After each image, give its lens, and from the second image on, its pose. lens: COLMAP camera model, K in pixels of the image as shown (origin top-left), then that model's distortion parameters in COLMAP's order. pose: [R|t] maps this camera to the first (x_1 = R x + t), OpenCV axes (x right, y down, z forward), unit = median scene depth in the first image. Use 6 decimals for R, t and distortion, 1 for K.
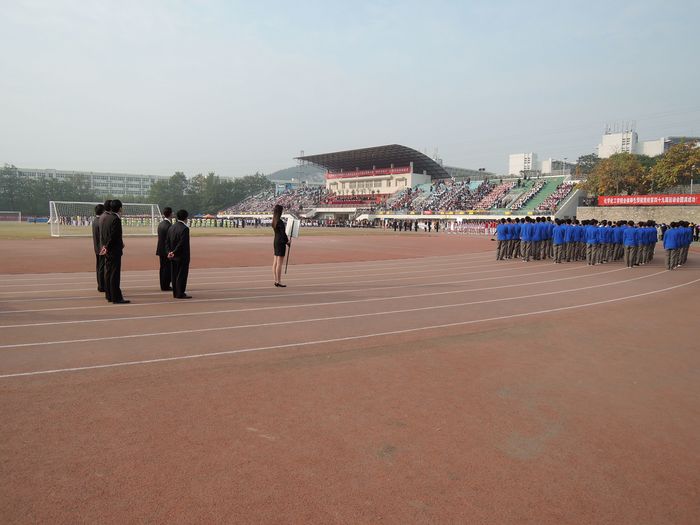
lens RADIAL K [[501.3, 0, 350.0], [0, 501.3, 262.5], [0, 0, 1]] dist [-0.014239, 0.003156]
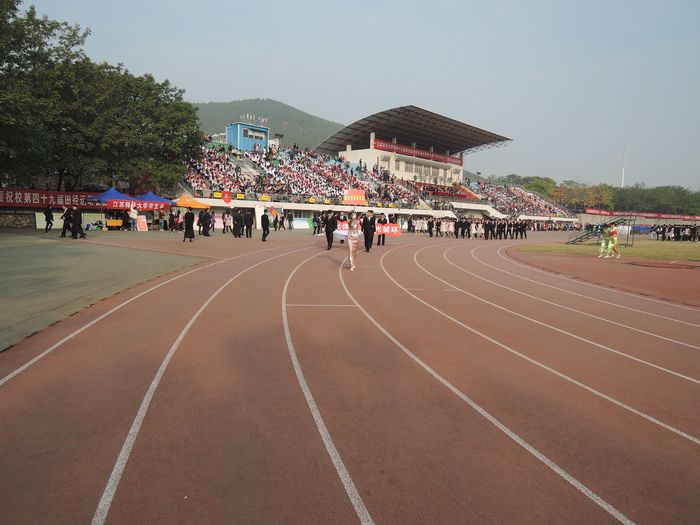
lens RADIAL K [[501.3, 0, 350.0], [0, 501.3, 262.5], [0, 0, 1]] dist [-0.014239, 0.003156]
pose [[-0.081973, -0.094373, 0.992156, -0.711085], [0.060134, 0.993225, 0.099443, -0.102121], [-0.994819, 0.067814, -0.075743, 1.192867]]
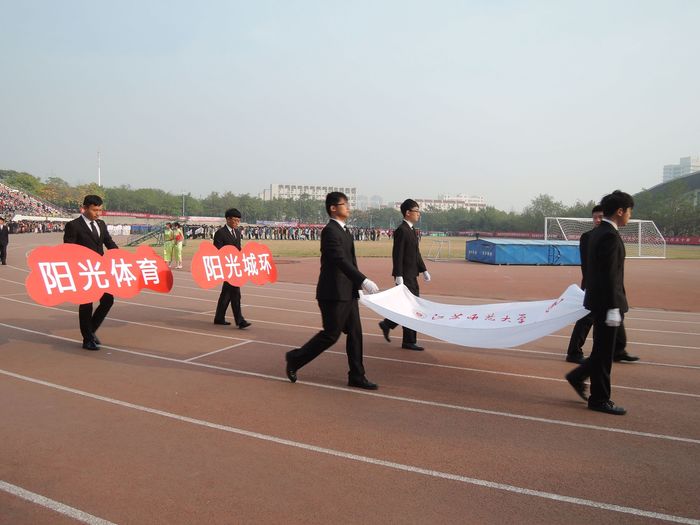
lens RADIAL K [[501.3, 0, 350.0], [0, 501.3, 262.5], [0, 0, 1]] dist [-0.014239, 0.003156]
pose [[-0.868174, -0.052692, 0.493454, -0.678587], [0.021434, 0.989438, 0.143365, -0.105015], [-0.495796, 0.135042, -0.857875, 1.225594]]
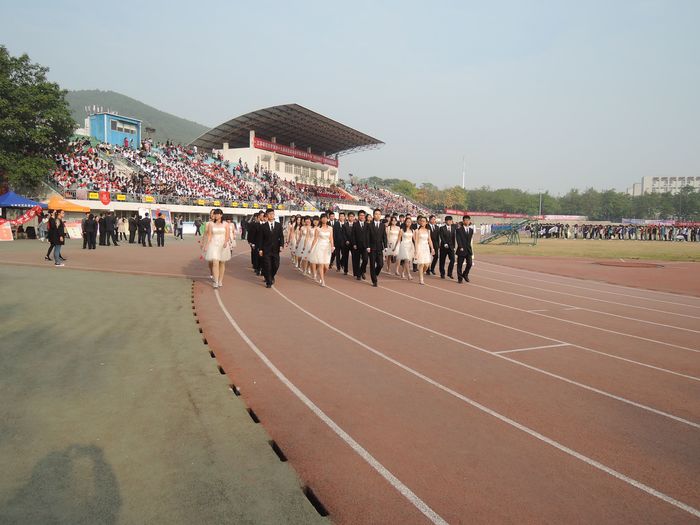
lens RADIAL K [[501.3, 0, 350.0], [0, 501.3, 262.5], [0, 0, 1]] dist [-0.014239, 0.003156]
pose [[-0.359616, -0.083546, 0.929353, -0.681978], [0.065215, 0.991298, 0.114350, -0.104766], [-0.930819, 0.101729, -0.351038, 1.223674]]
